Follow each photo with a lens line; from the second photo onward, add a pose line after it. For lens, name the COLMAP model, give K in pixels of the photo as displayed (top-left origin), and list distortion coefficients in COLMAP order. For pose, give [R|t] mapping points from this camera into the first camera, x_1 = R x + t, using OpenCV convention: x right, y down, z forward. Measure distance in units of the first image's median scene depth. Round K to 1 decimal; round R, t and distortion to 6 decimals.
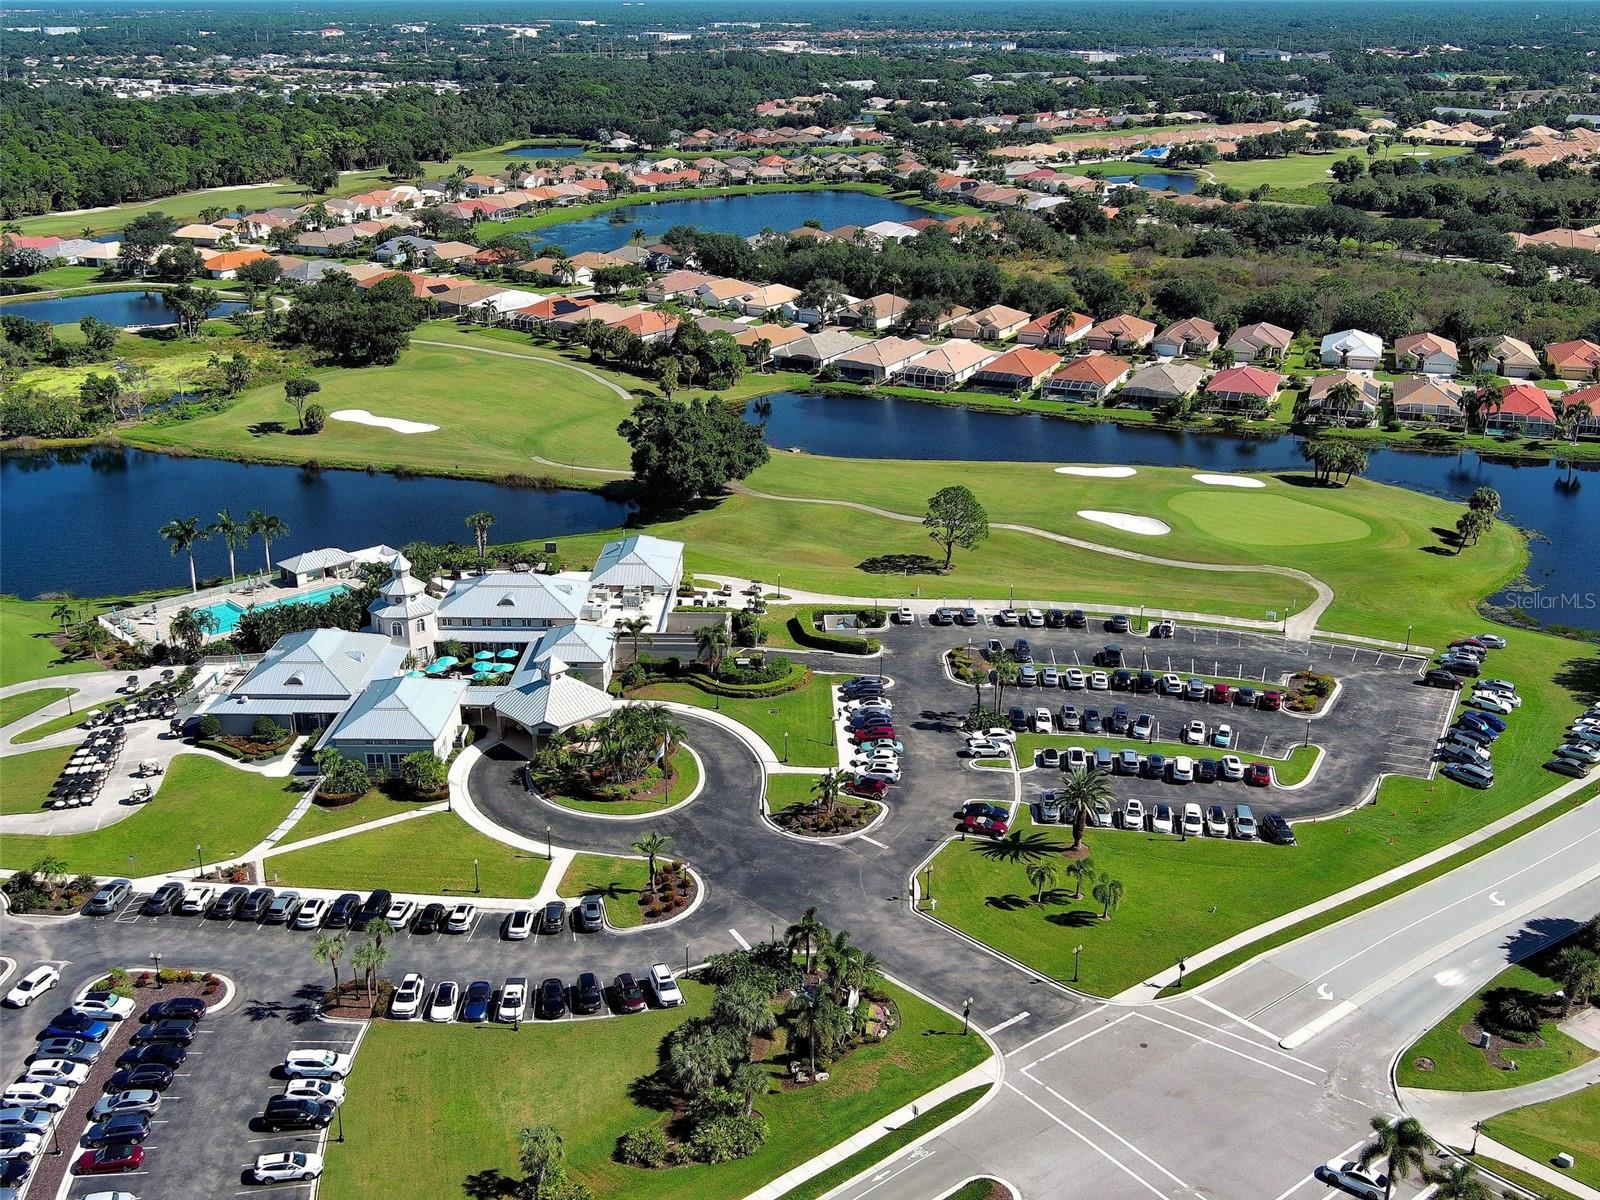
lens RADIAL K [[1672.9, 0, 789.3], [0, 1672.9, 602.5], [0, 0, 1]] dist [0.049996, -0.111086]
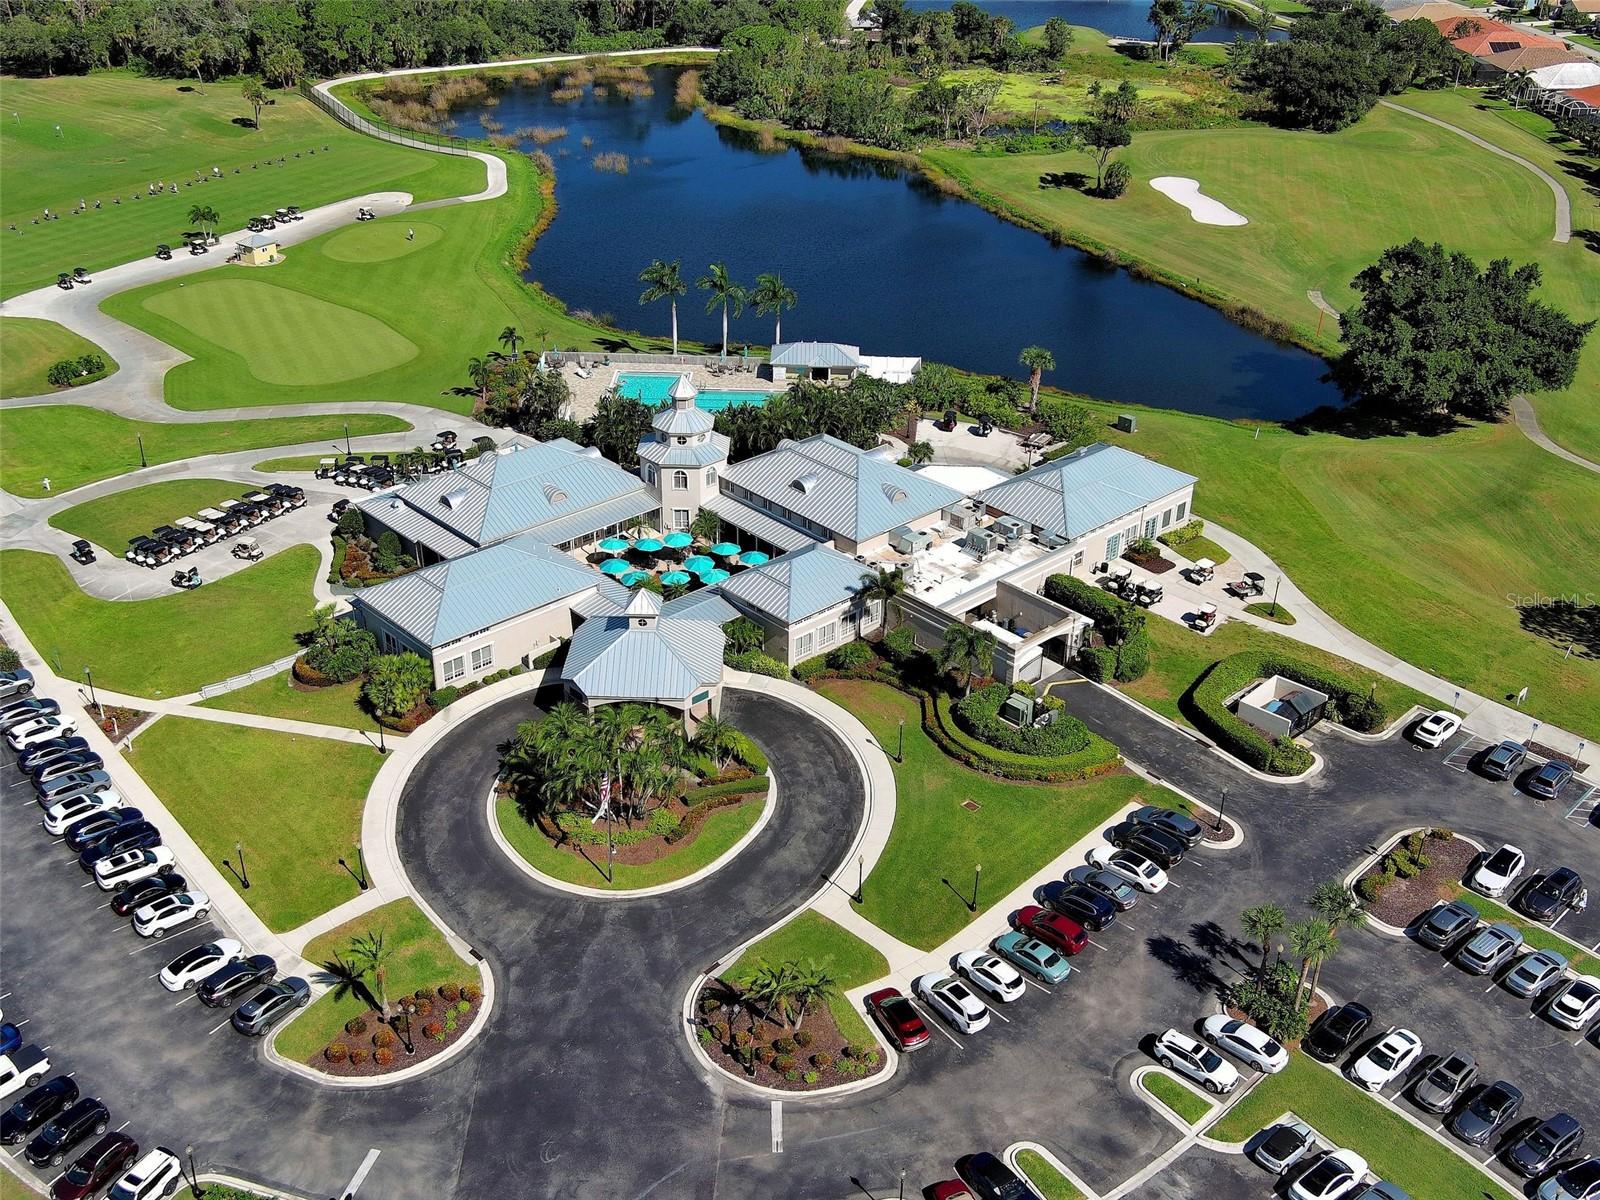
lens RADIAL K [[1672.9, 0, 789.3], [0, 1672.9, 602.5], [0, 0, 1]] dist [0.049996, -0.111086]
pose [[0.702086, 0.352032, -0.618990, 0.135738], [-0.256208, 0.935922, 0.241675, -0.060699], [0.664404, -0.011086, 0.747291, 0.248287]]
